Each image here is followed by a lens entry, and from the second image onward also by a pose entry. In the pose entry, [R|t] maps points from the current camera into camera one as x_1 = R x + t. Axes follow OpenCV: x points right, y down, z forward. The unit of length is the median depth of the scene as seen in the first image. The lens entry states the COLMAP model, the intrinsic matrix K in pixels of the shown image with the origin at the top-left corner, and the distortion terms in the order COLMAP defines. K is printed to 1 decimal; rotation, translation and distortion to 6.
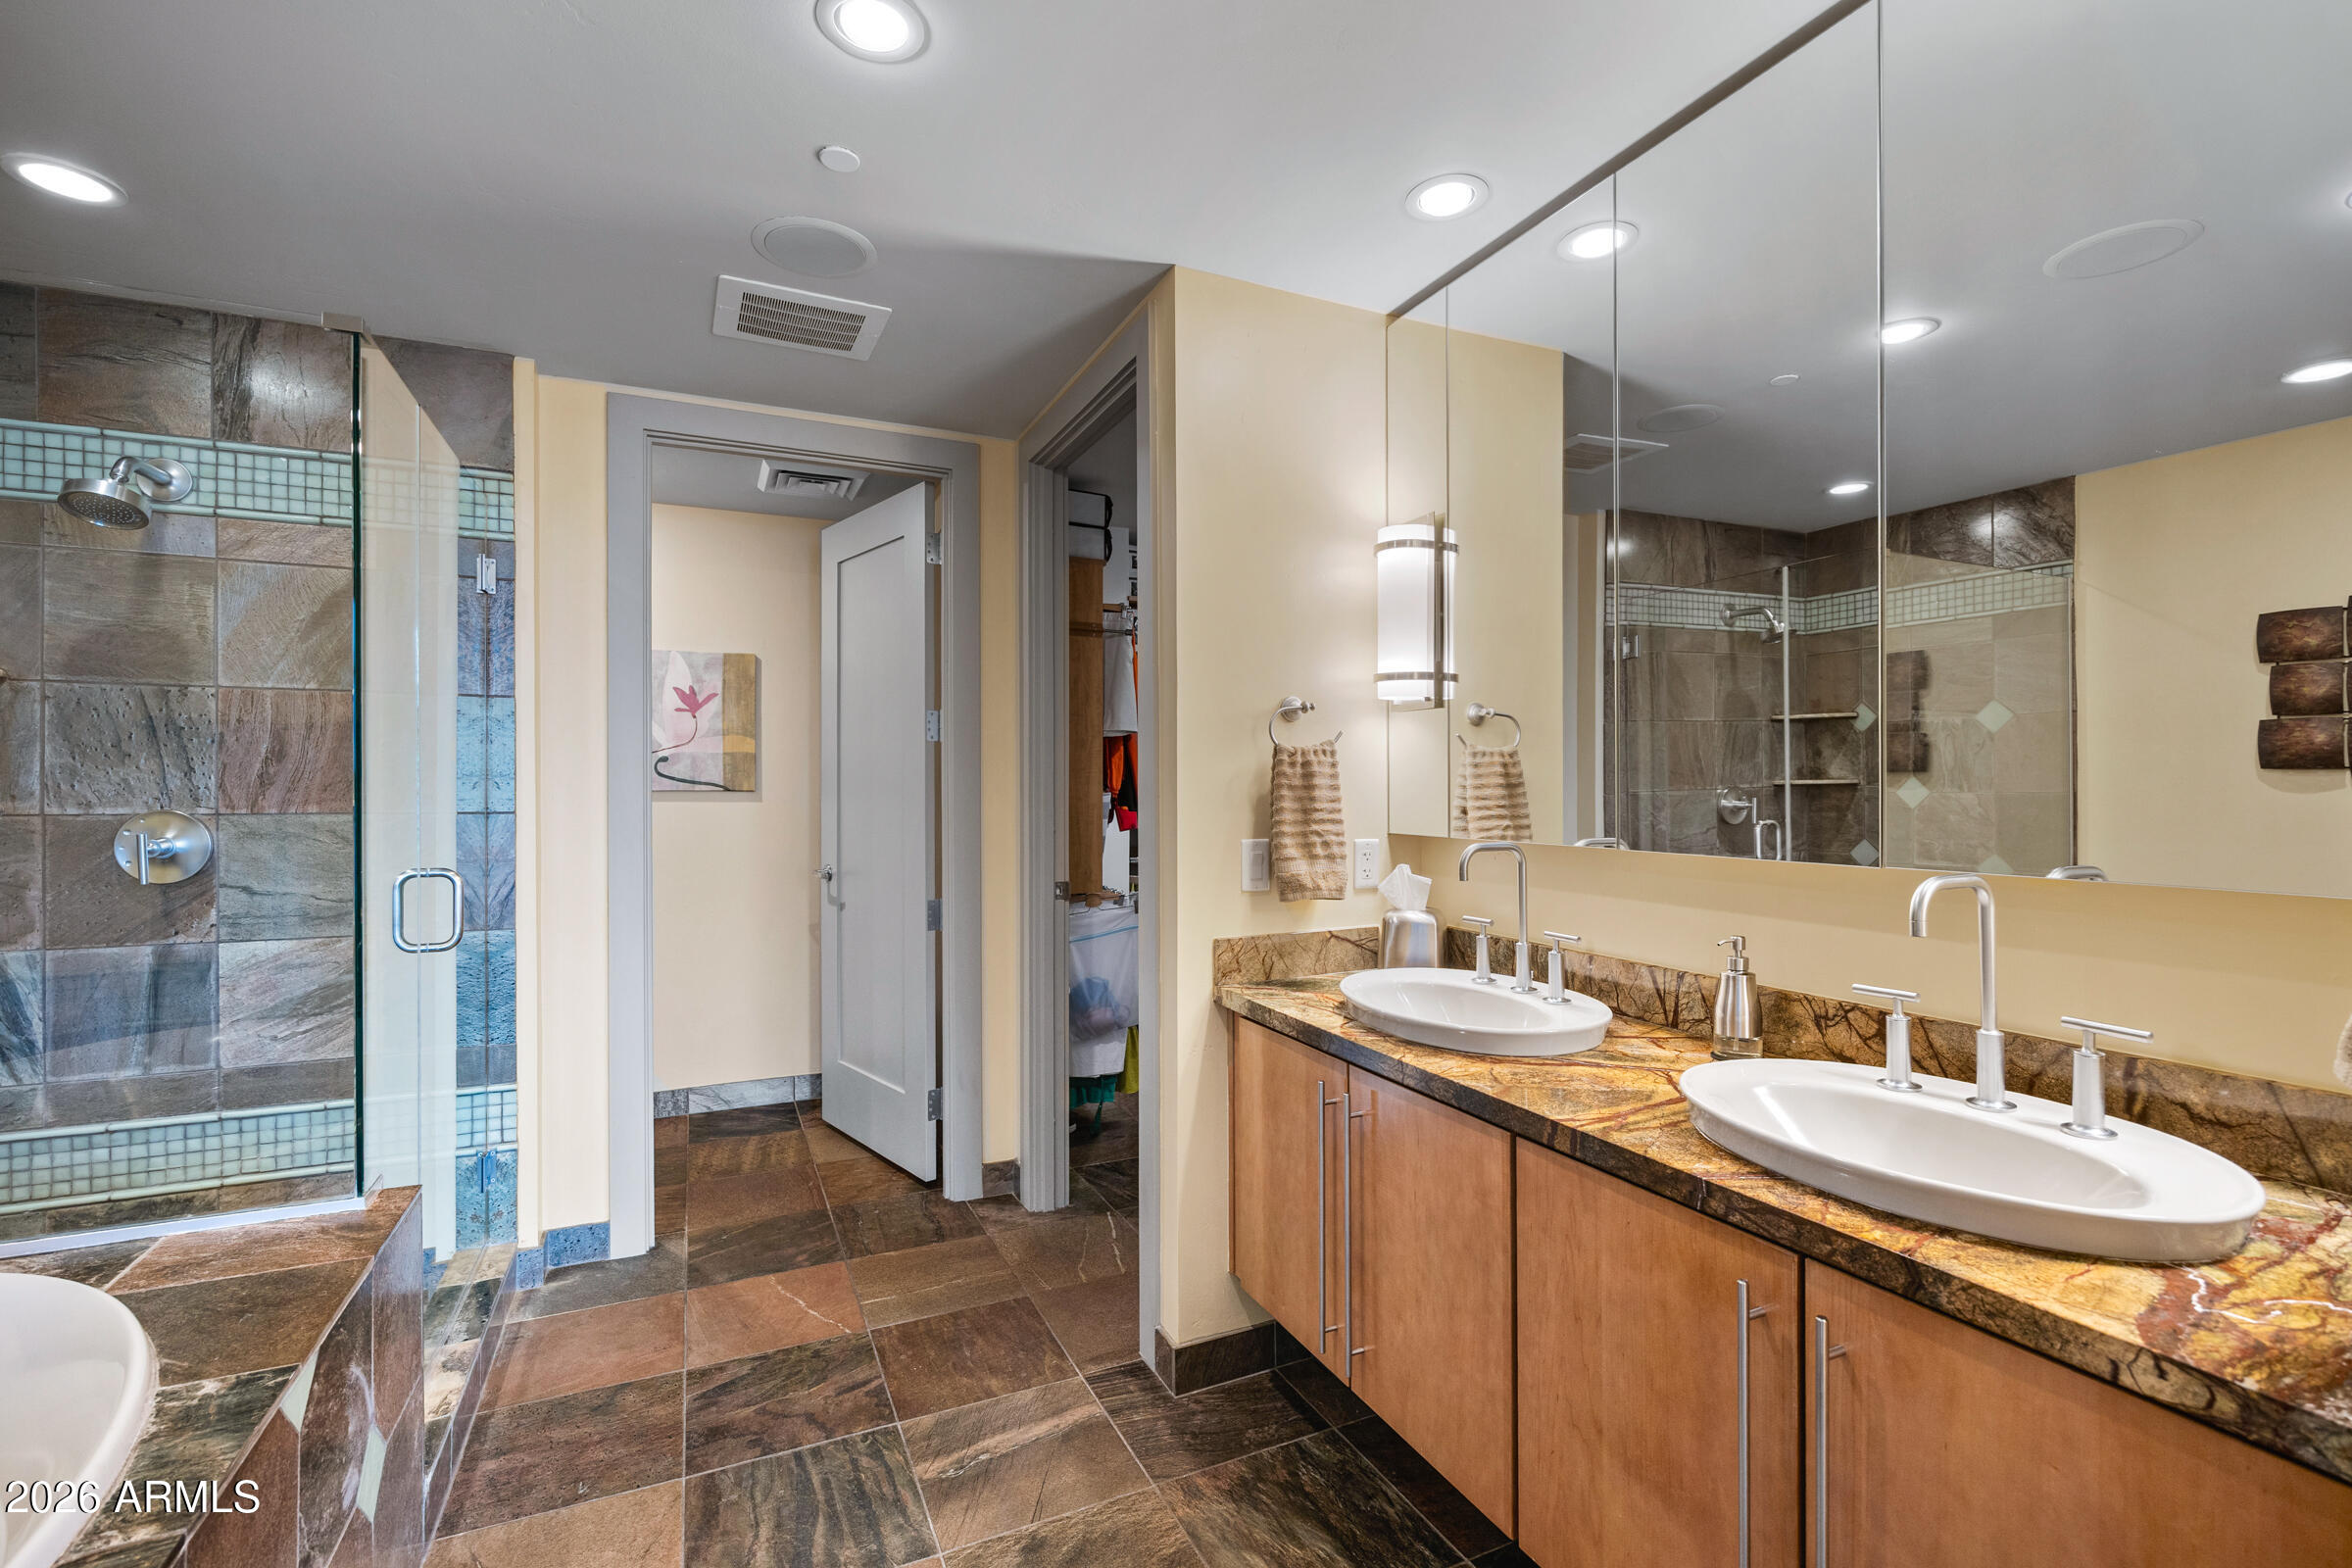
lens RADIAL K [[1041.8, 0, 1182.5], [0, 1041.8, 785.3], [0, 0, 1]] dist [0.004110, 0.000188]
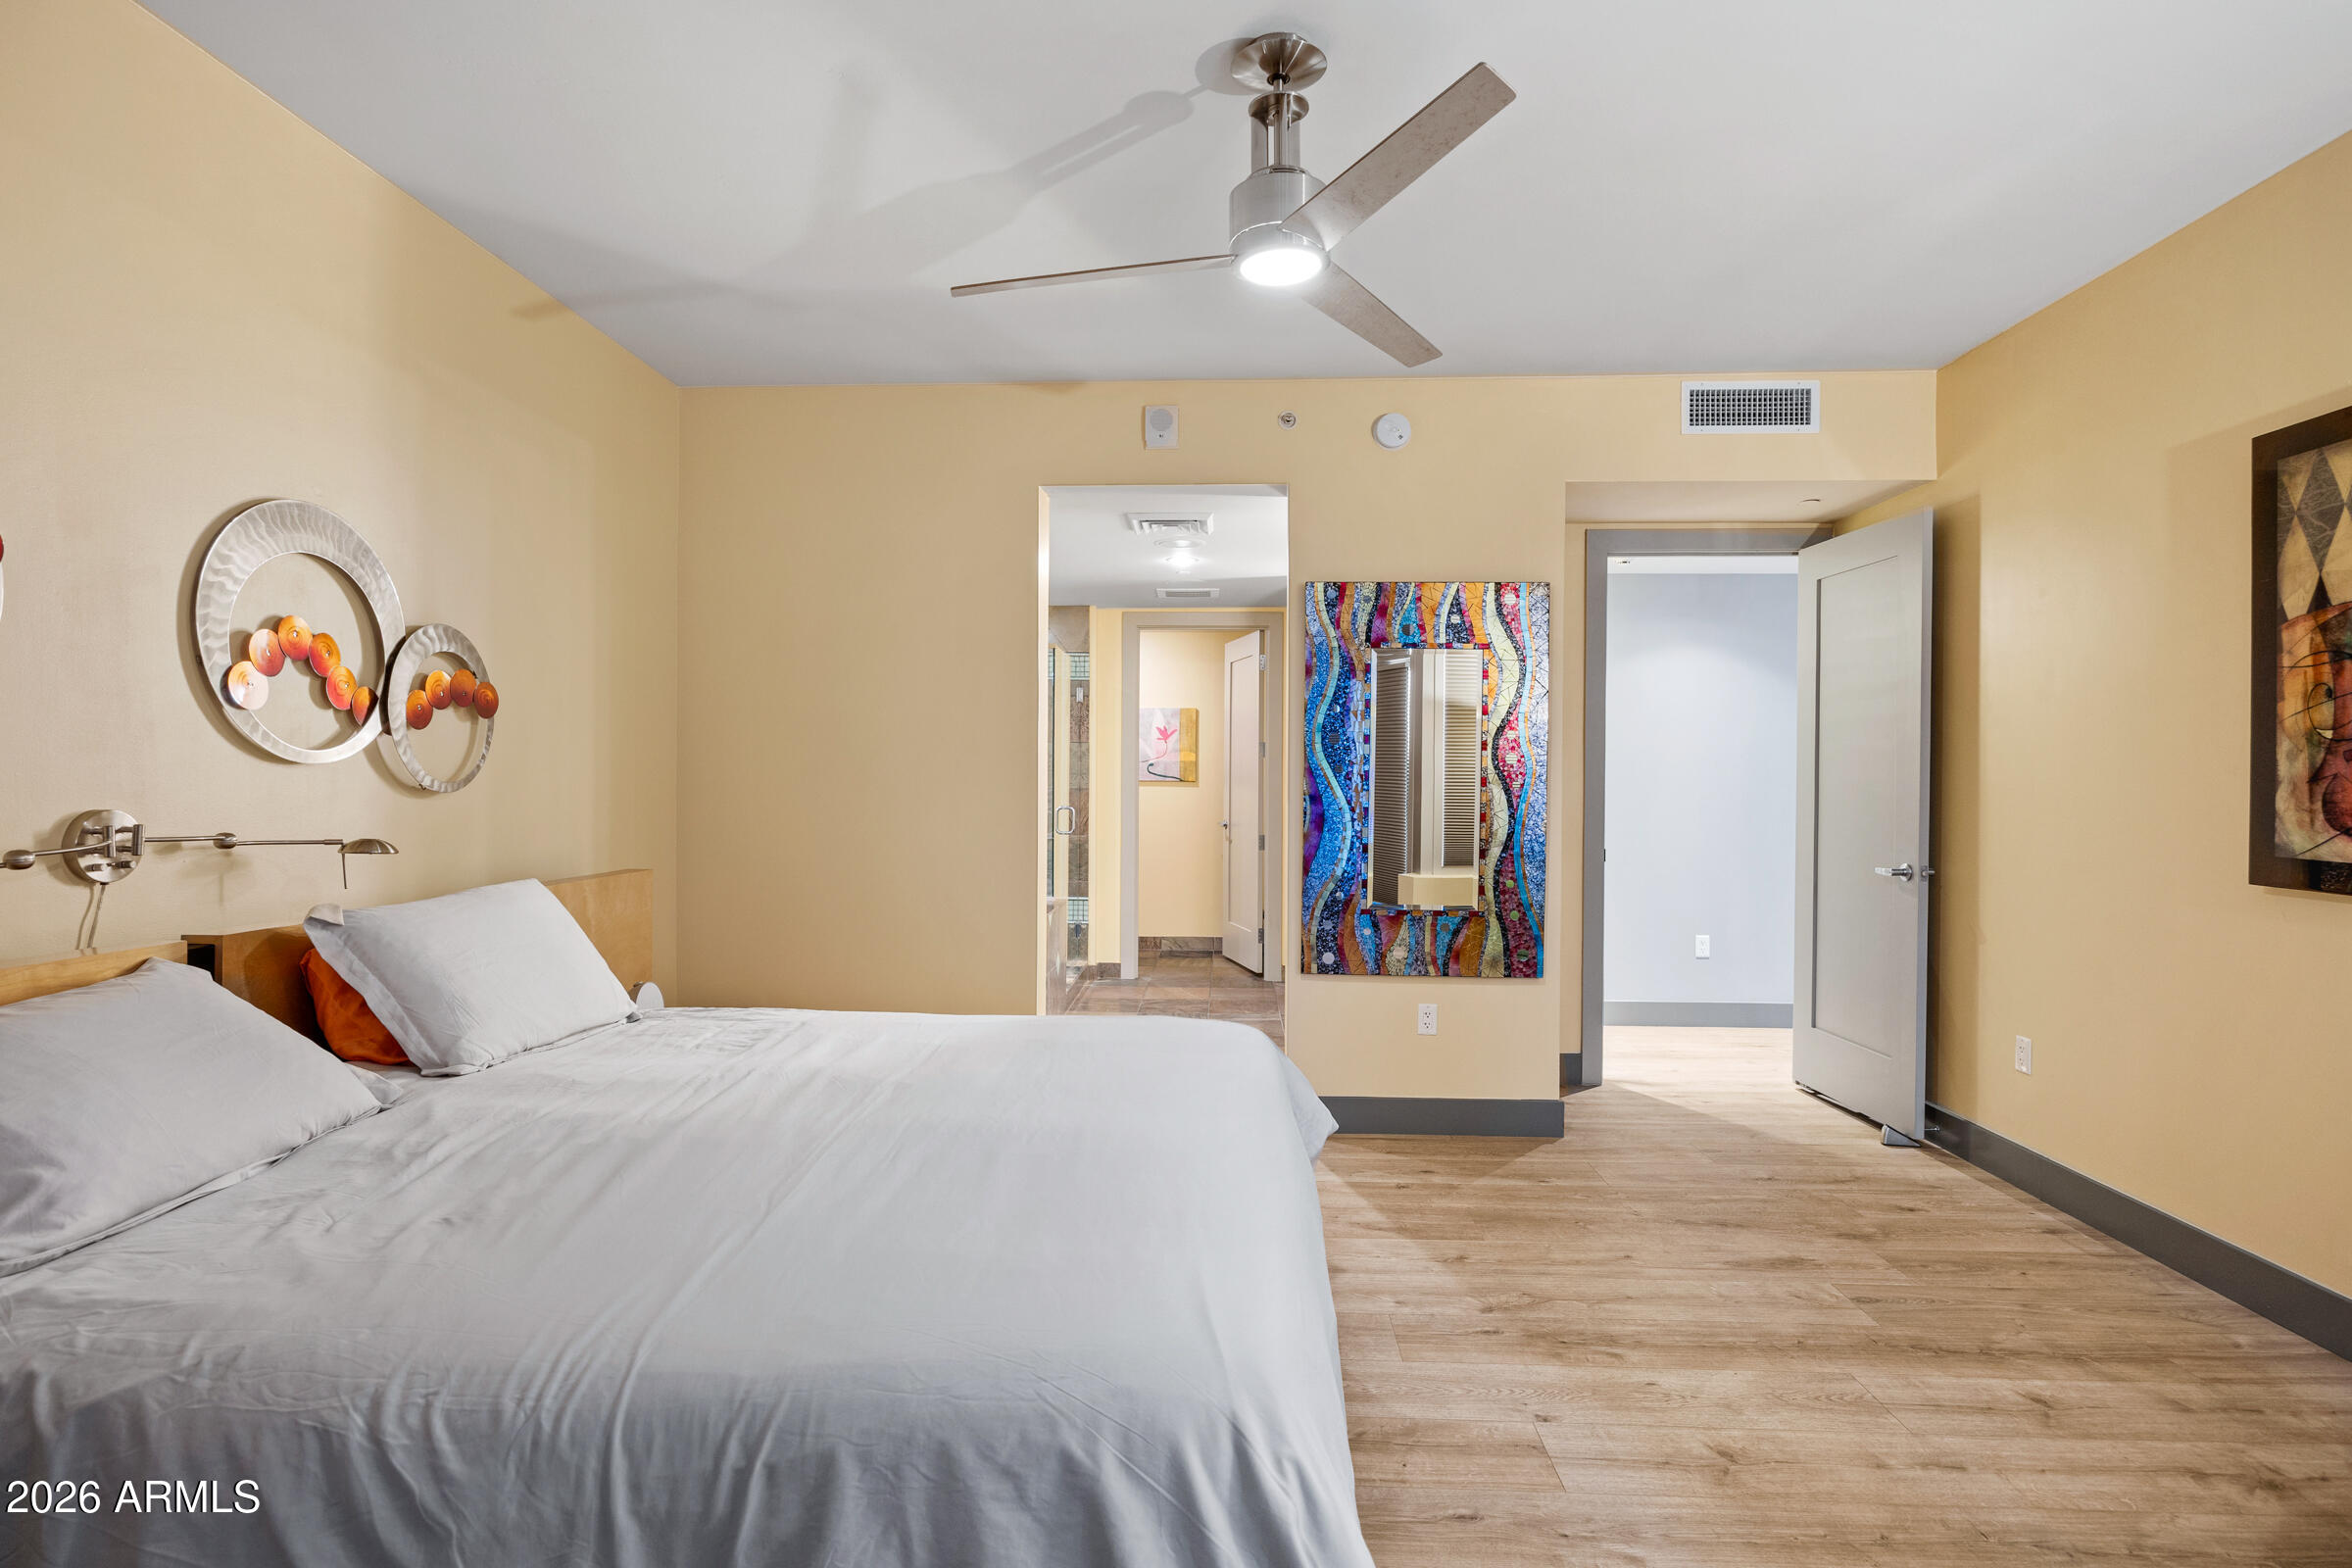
lens RADIAL K [[1206.5, 0, 1178.0], [0, 1206.5, 778.9], [0, 0, 1]] dist [-0.003016, 0.000542]
pose [[0.885302, 0.006728, -0.464967, 0.830696], [-0.007391, 0.999973, 0.000396, -0.000437], [0.464957, 0.003086, 0.885328, -1.356054]]
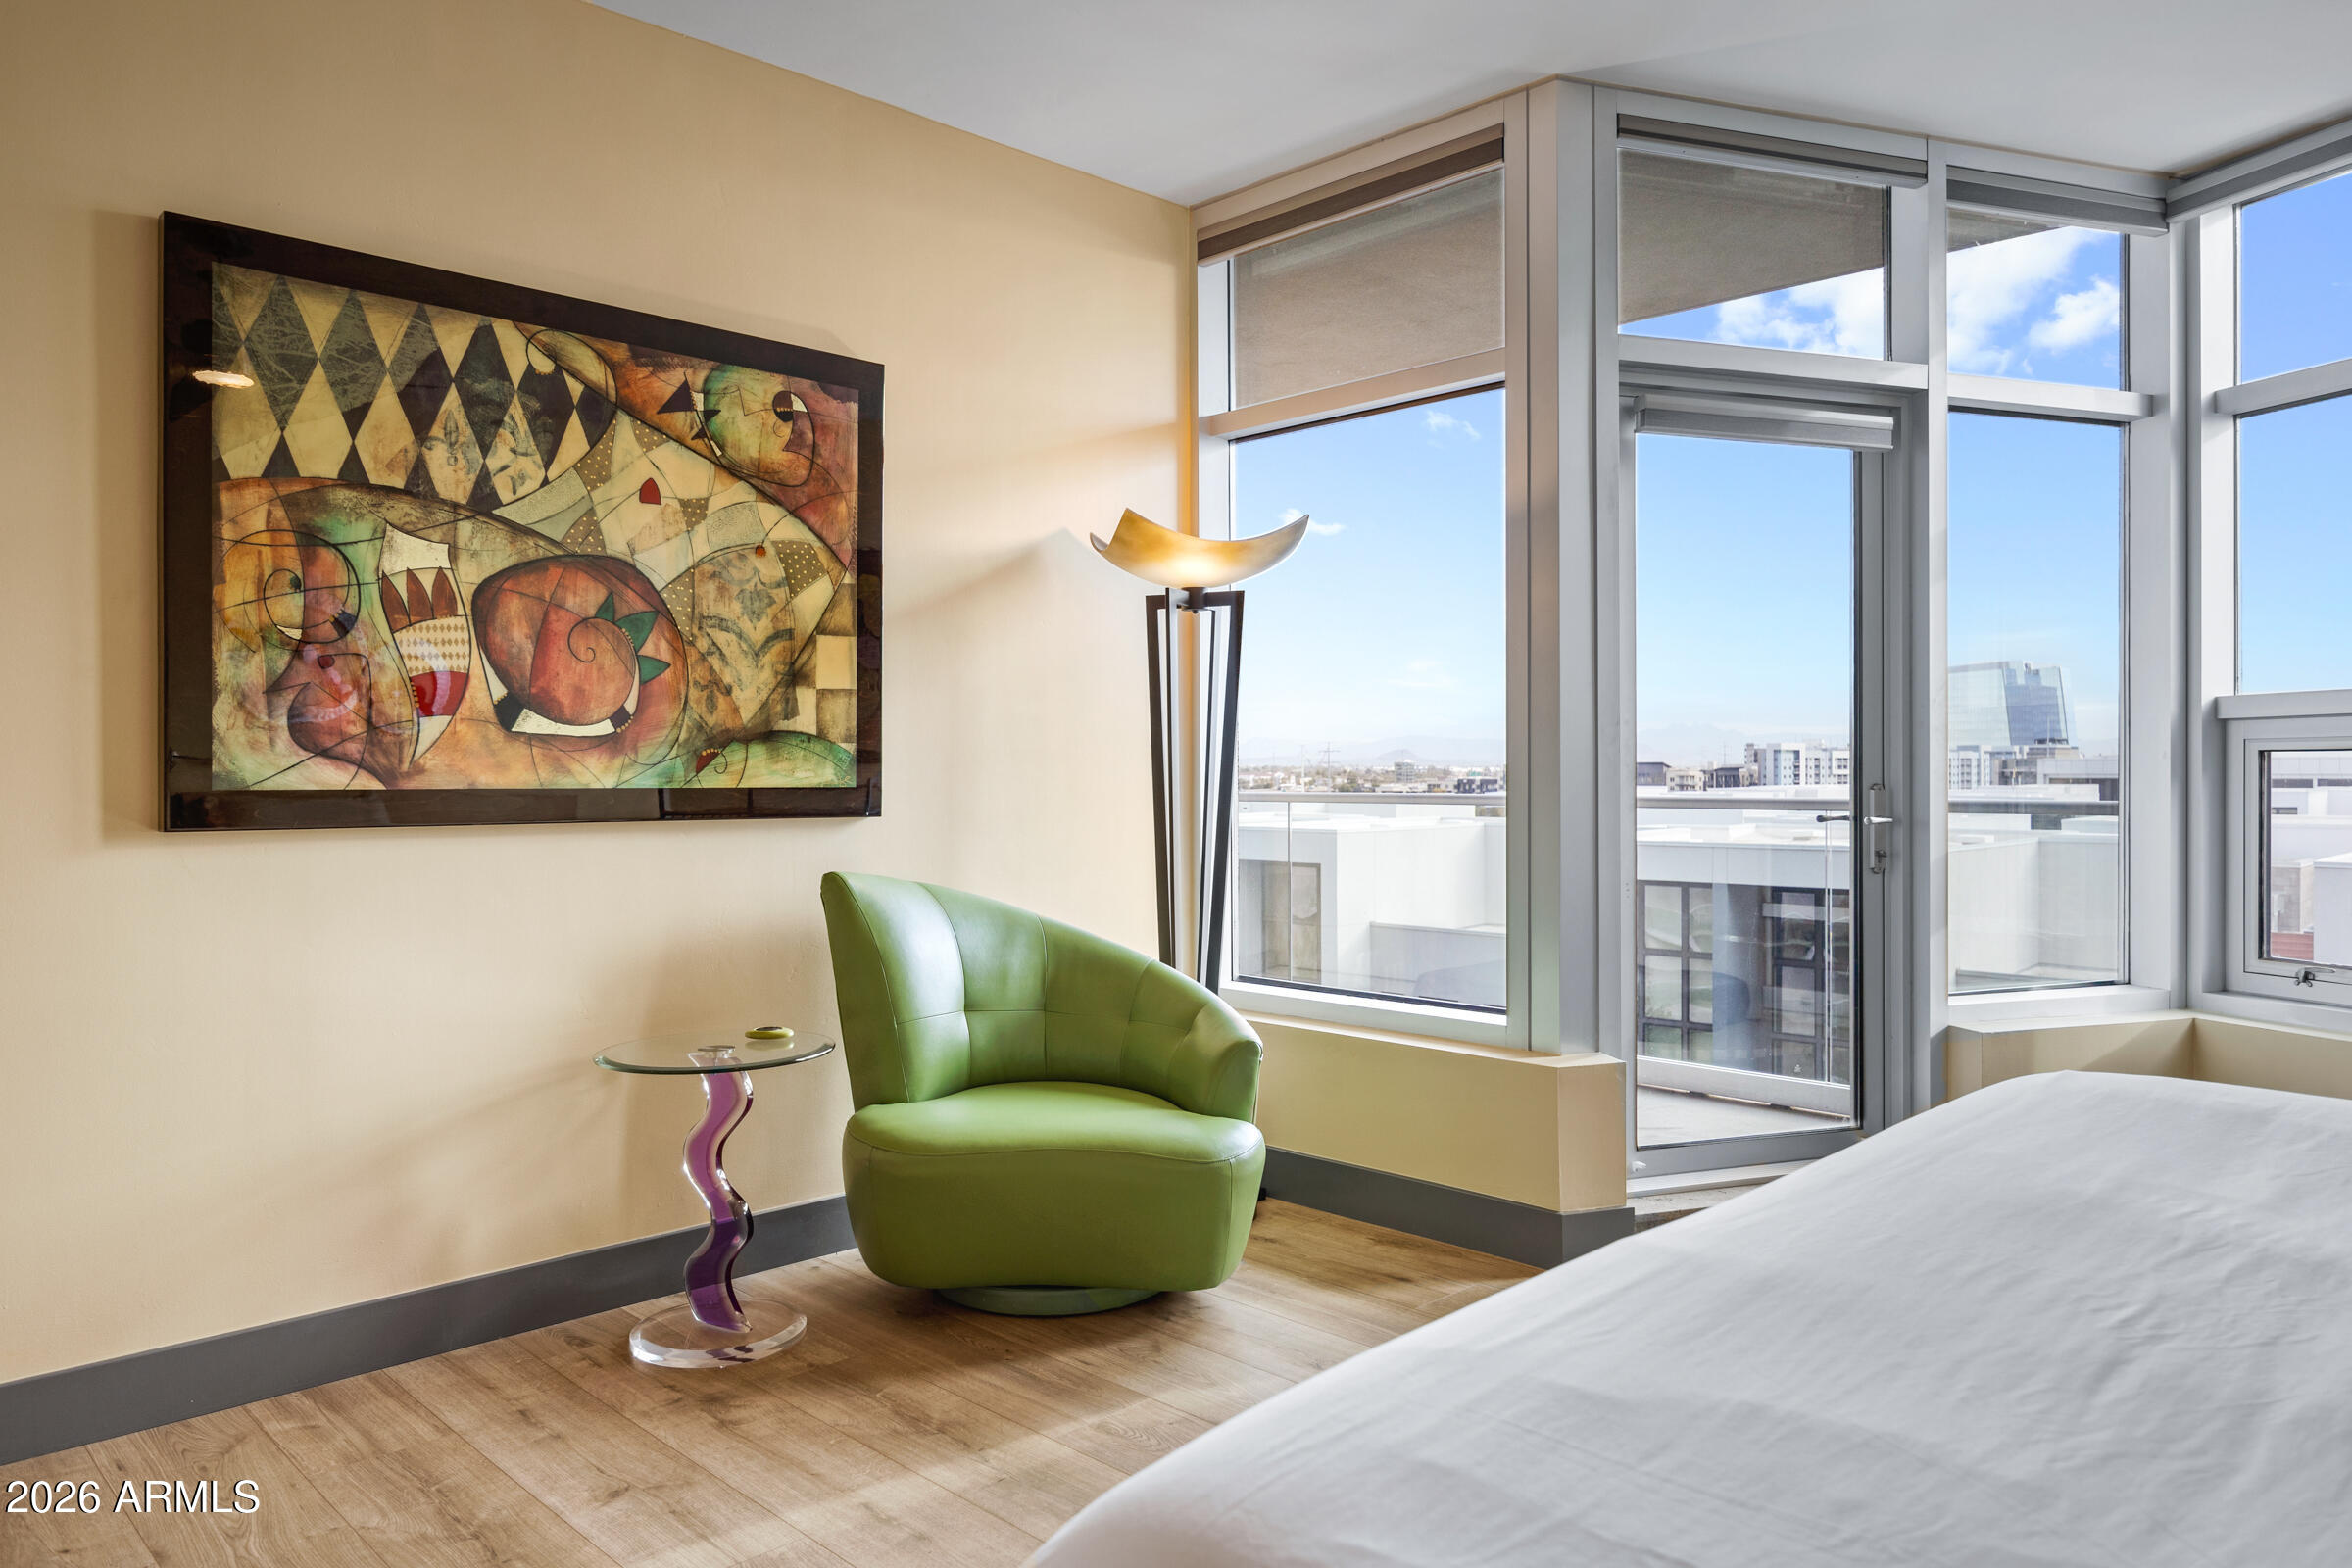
lens RADIAL K [[1560.6, 0, 1164.8], [0, 1560.6, 782.7], [0, 0, 1]] dist [-0.000939, 0.000142]
pose [[-0.330740, 0.000896, 0.943721, -1.283372], [0.009327, 0.999954, 0.002320, 0.156026], [-0.943676, 0.009569, -0.330733, 1.588786]]
